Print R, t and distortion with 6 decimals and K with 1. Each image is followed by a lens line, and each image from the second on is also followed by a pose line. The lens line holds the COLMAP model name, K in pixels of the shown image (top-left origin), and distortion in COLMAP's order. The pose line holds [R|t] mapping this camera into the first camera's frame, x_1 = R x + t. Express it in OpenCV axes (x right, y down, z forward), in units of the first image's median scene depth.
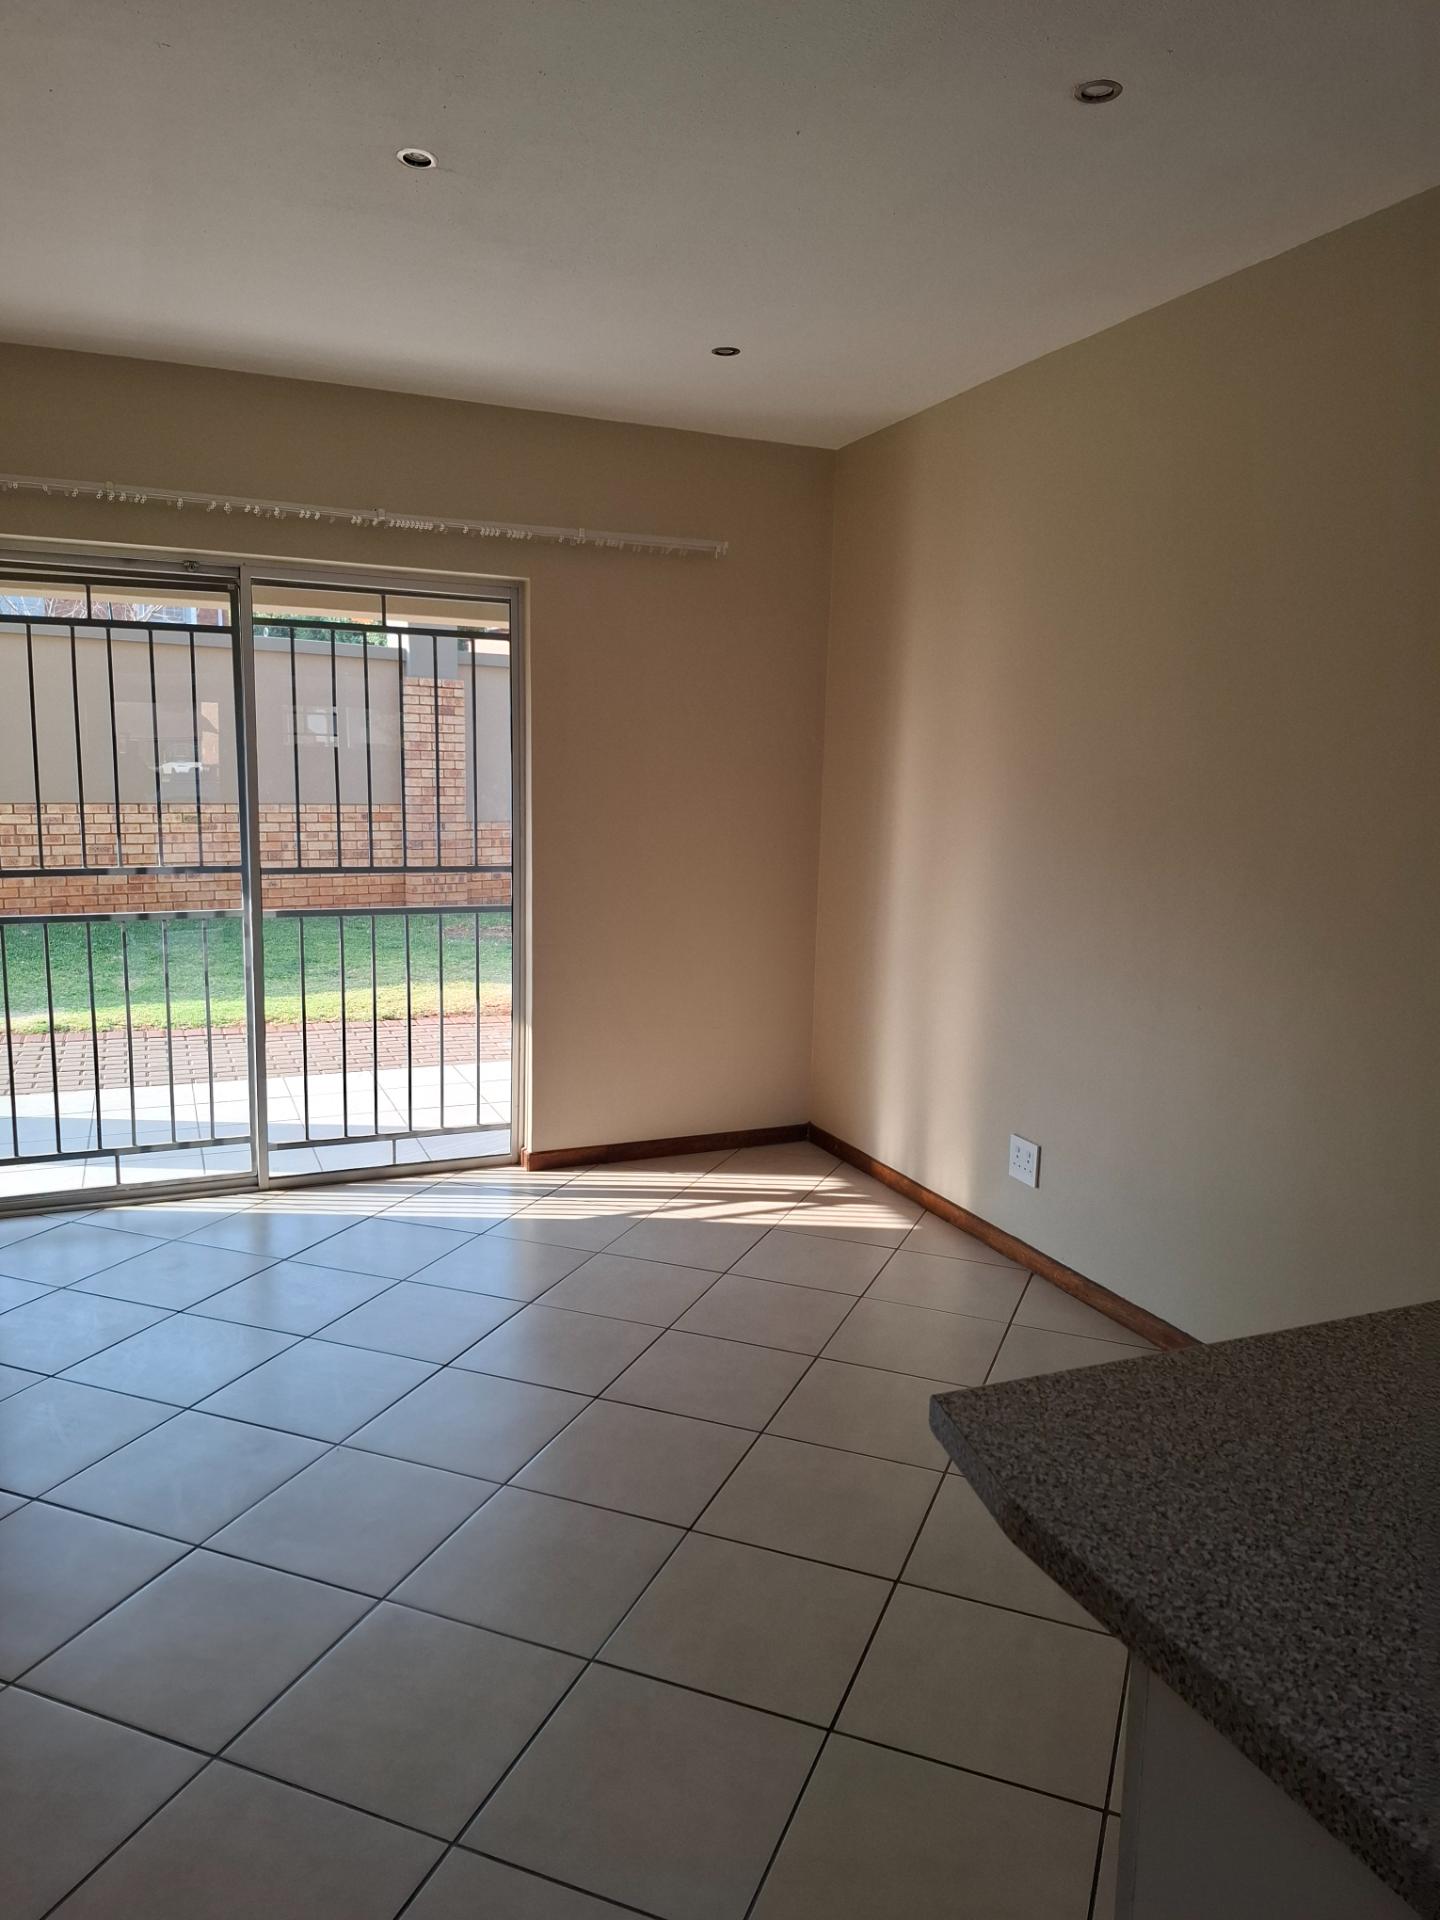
lens RADIAL K [[1329.0, 0, 721.4], [0, 1329.0, 970.3], [0, 0, 1]] dist [0.084851, -0.080362]
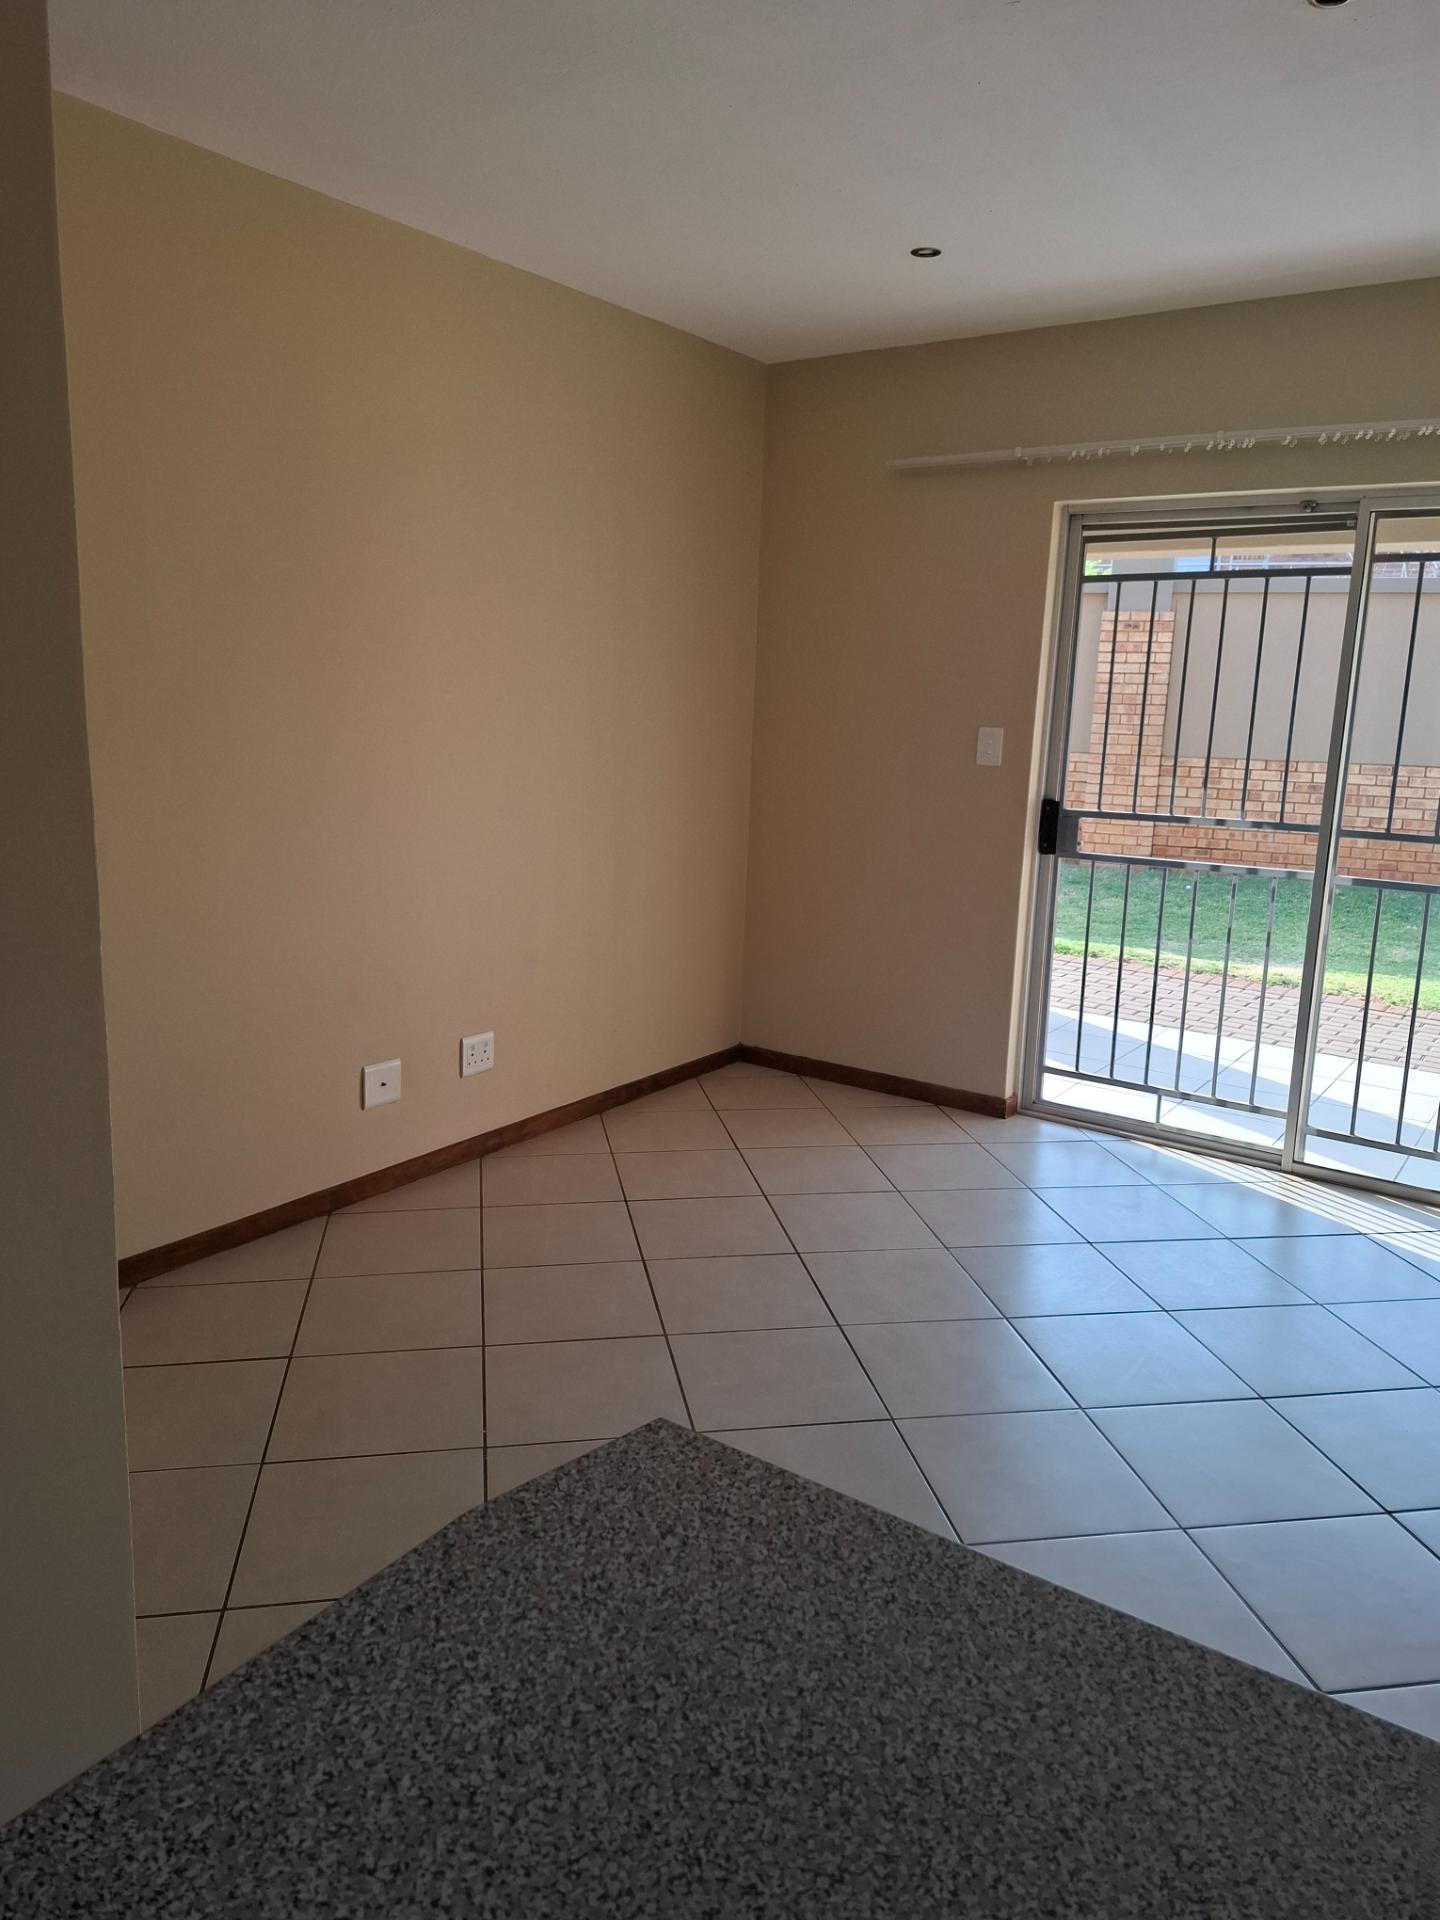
lens RADIAL K [[1340.8, 0, 714.6], [0, 1340.8, 939.8], [0, 0, 1]] dist [0.094257, -0.112762]
pose [[0.537419, 0.153498, -0.829228, 0.211158], [-0.153640, 0.984660, 0.082697, -0.012837], [0.829202, 0.082959, 0.552758, 0.137664]]
